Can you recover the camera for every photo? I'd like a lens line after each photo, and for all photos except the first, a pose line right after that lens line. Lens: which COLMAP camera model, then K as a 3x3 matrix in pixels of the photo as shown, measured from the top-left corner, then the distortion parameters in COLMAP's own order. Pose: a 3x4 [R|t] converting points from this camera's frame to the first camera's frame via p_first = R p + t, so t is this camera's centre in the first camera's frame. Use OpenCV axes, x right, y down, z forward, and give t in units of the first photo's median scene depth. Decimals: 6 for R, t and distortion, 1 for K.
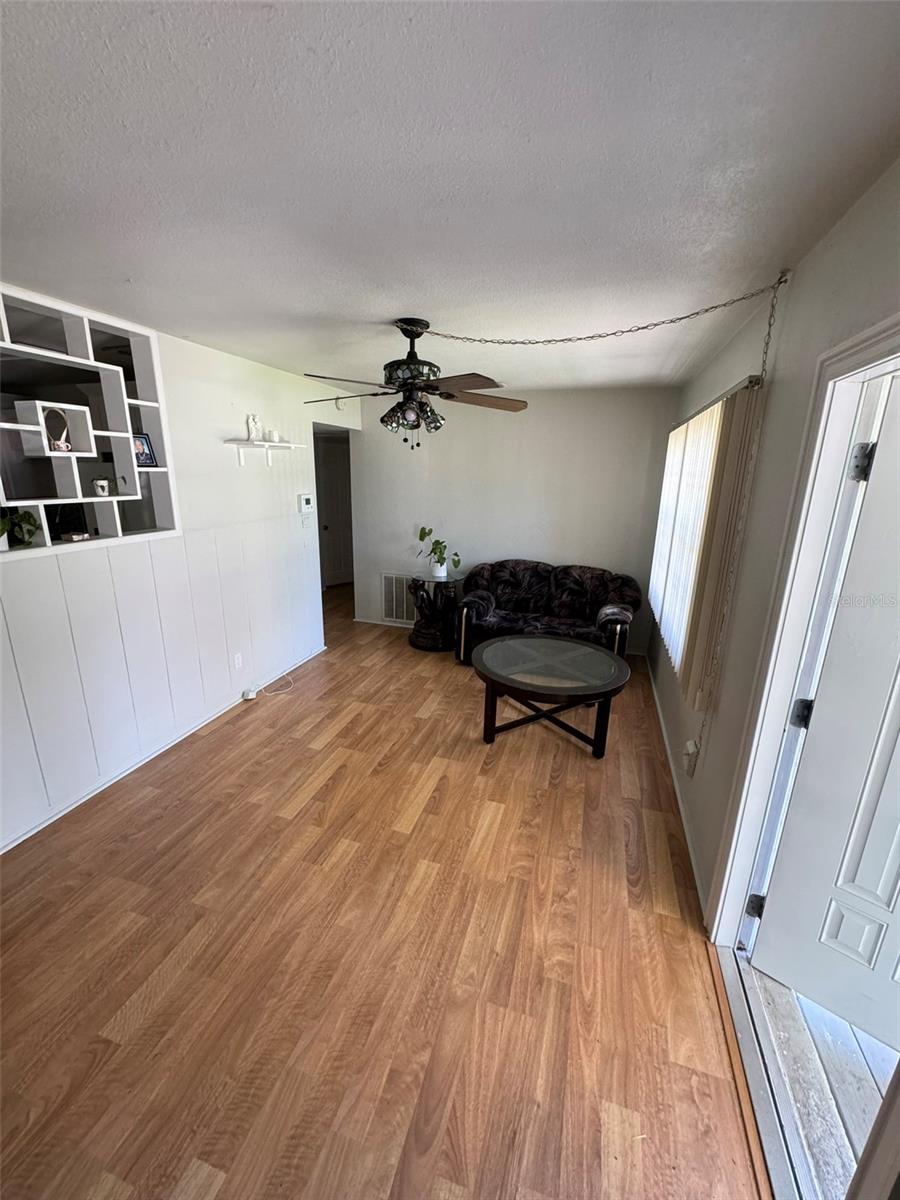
lens RADIAL K [[479.3, 0, 443.1], [0, 479.3, 600.7], [0, 0, 1]] dist [-0.005623, 0.001080]
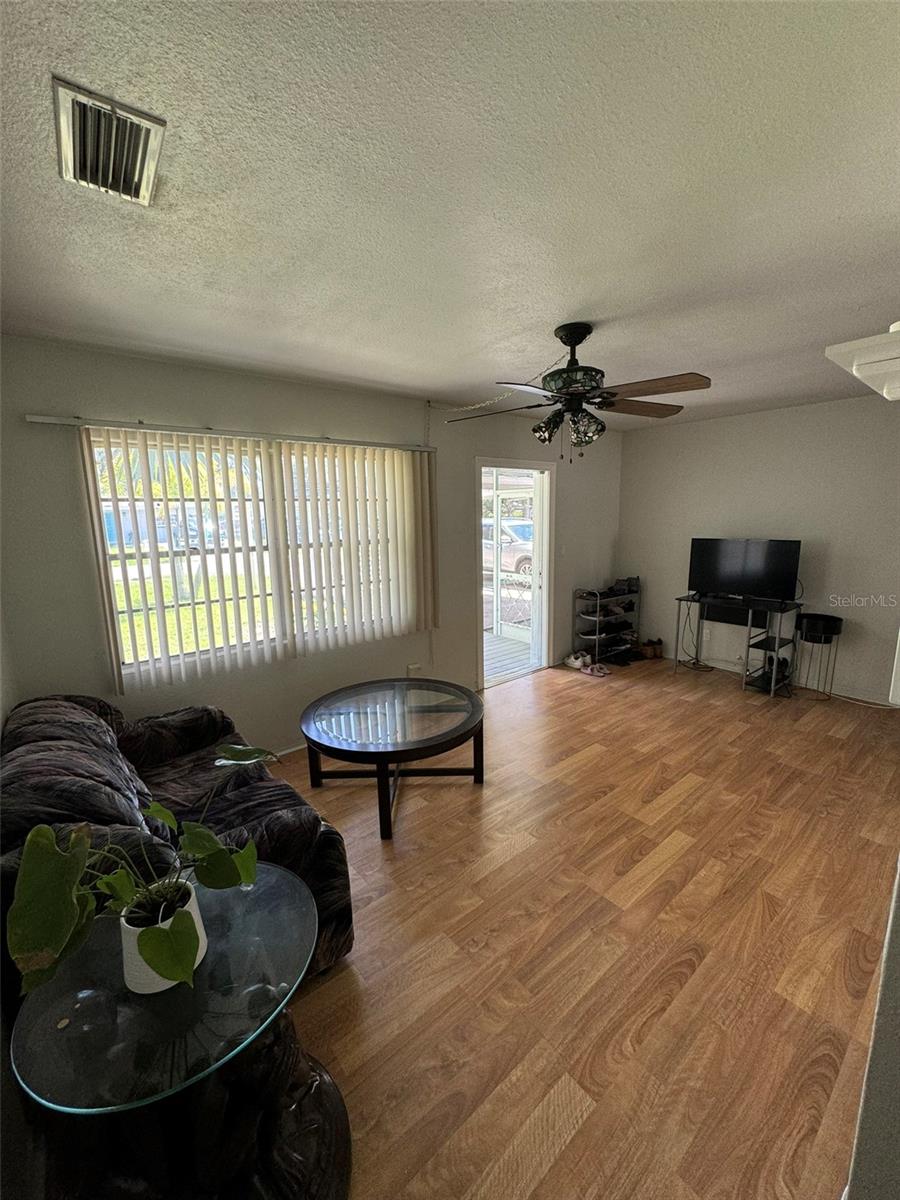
lens RADIAL K [[479.3, 0, 450.5], [0, 479.3, 598.0], [0, 0, 1]] dist [-0.005623, 0.001080]
pose [[-0.842897, -0.094240, 0.529757, -0.349559], [0.146777, 0.906935, 0.394873, -0.444066], [-0.517668, 0.410594, -0.750621, 1.760326]]
